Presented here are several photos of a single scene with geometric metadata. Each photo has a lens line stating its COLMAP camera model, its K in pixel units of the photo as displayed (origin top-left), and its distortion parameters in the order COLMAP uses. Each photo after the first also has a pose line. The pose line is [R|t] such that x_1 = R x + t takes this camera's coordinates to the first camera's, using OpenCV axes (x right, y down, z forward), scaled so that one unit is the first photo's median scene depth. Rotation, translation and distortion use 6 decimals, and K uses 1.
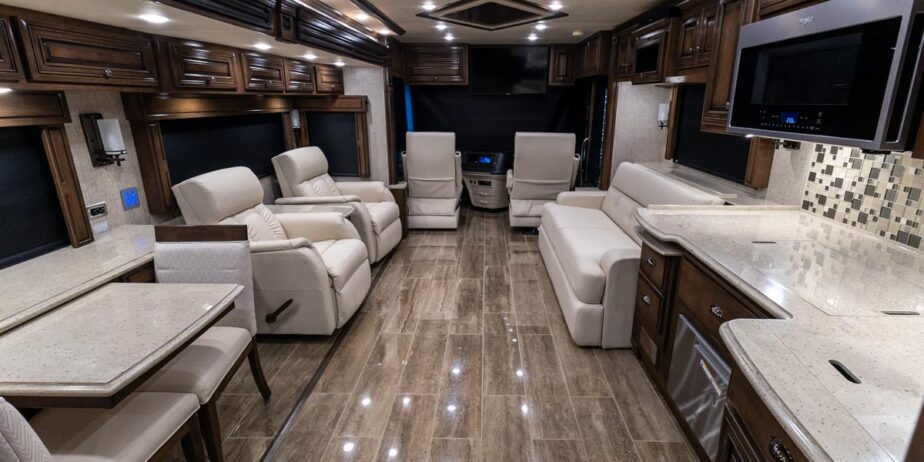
lens RADIAL K [[430.5, 0, 464.9], [0, 430.5, 229.0], [0, 0, 1]] dist [0.018053, -0.000013]
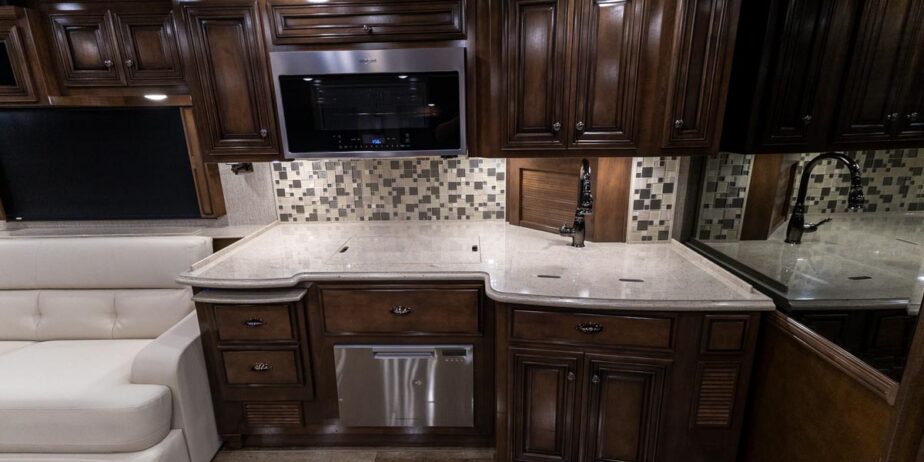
lens RADIAL K [[430.5, 0, 460.5], [0, 430.5, 229.3], [0, 0, 1]] dist [0.018053, -0.000013]
pose [[-0.017926, -0.254516, 0.966903, -0.353615], [0.309560, 0.918127, 0.247416, -0.184025], [-0.950711, 0.303750, 0.062329, 0.572687]]
